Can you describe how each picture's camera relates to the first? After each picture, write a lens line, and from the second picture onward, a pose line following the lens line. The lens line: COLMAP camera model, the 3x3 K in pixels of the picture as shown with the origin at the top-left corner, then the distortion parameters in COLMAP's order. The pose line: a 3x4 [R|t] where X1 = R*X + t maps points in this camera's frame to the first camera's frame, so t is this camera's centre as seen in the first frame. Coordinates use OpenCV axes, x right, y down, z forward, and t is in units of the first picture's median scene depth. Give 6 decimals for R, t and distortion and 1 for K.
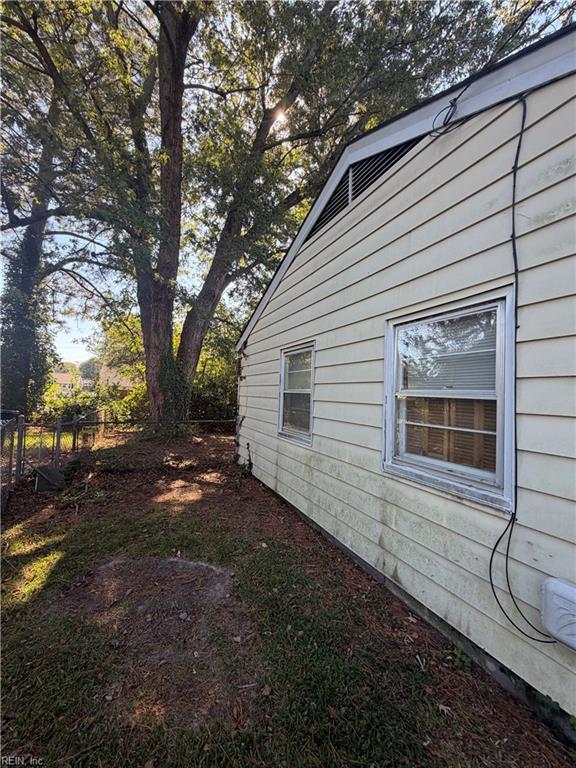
lens RADIAL K [[308.7, 0, 288.6], [0, 308.7, 384.2], [0, 0, 1]] dist [-0.006368, 0.001113]
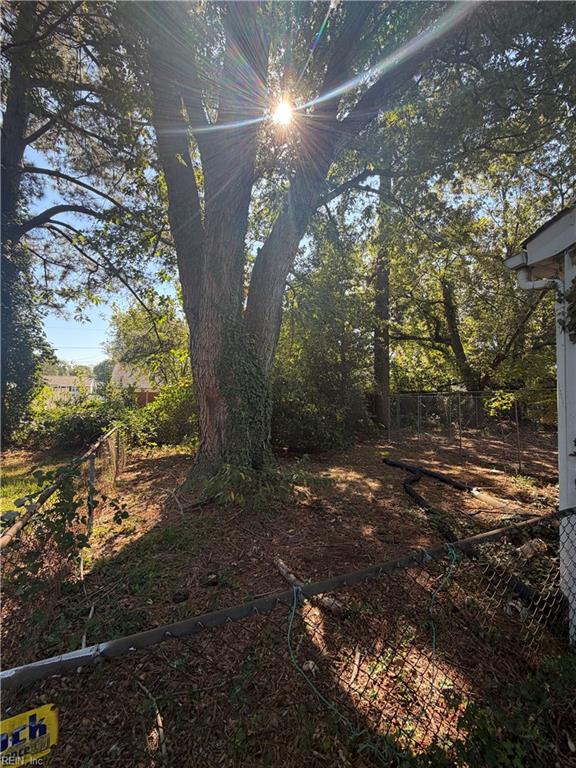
lens RADIAL K [[308.7, 0, 287.4], [0, 308.7, 383.6], [0, 0, 1]] dist [-0.006368, 0.001113]
pose [[0.998813, -0.029498, -0.038760, -0.189020], [0.029833, 0.999522, 0.008071, 0.001189], [0.038504, -0.009218, 0.999216, 0.326367]]
